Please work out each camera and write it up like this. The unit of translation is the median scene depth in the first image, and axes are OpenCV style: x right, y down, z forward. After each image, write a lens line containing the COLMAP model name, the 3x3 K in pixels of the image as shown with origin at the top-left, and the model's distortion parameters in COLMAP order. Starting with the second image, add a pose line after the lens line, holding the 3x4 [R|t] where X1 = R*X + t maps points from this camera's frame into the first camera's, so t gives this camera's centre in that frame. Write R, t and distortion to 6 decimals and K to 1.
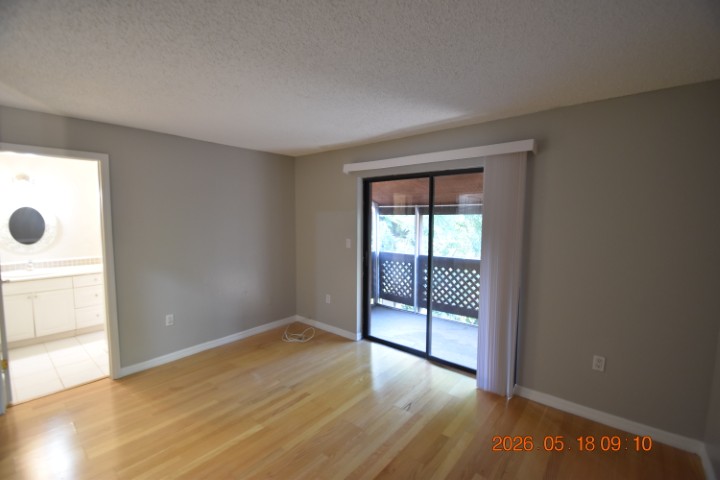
lens RADIAL K [[316.7, 0, 358.4], [0, 316.7, 241.1], [0, 0, 1]] dist [0.021871, -0.019772]
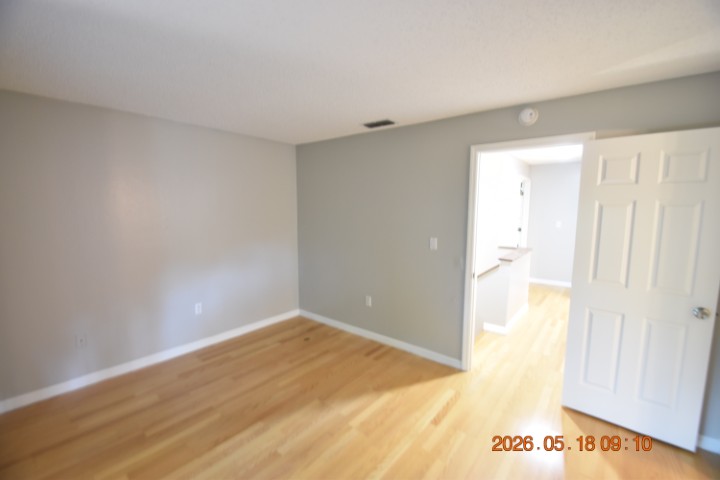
lens RADIAL K [[316.7, 0, 358.4], [0, 316.7, 241.1], [0, 0, 1]] dist [0.021871, -0.019772]
pose [[-0.999610, -0.001188, -0.027898, -0.213571], [-0.006273, 0.983114, 0.182889, -0.095436], [0.027210, 0.182993, -0.982738, 1.237027]]
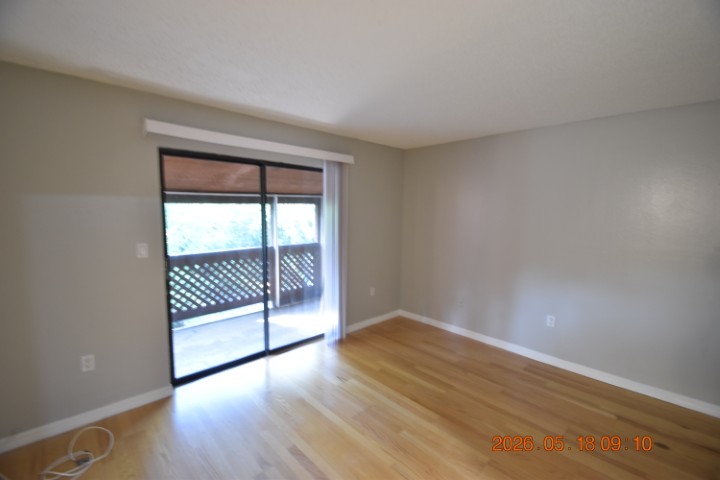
lens RADIAL K [[316.7, 0, 358.4], [0, 316.7, 241.1], [0, 0, 1]] dist [0.021871, -0.019772]
pose [[0.099836, -0.100145, 0.989951, -0.750719], [0.062649, 0.993581, 0.094194, -0.052689], [-0.993030, 0.052615, 0.105469, 0.668726]]
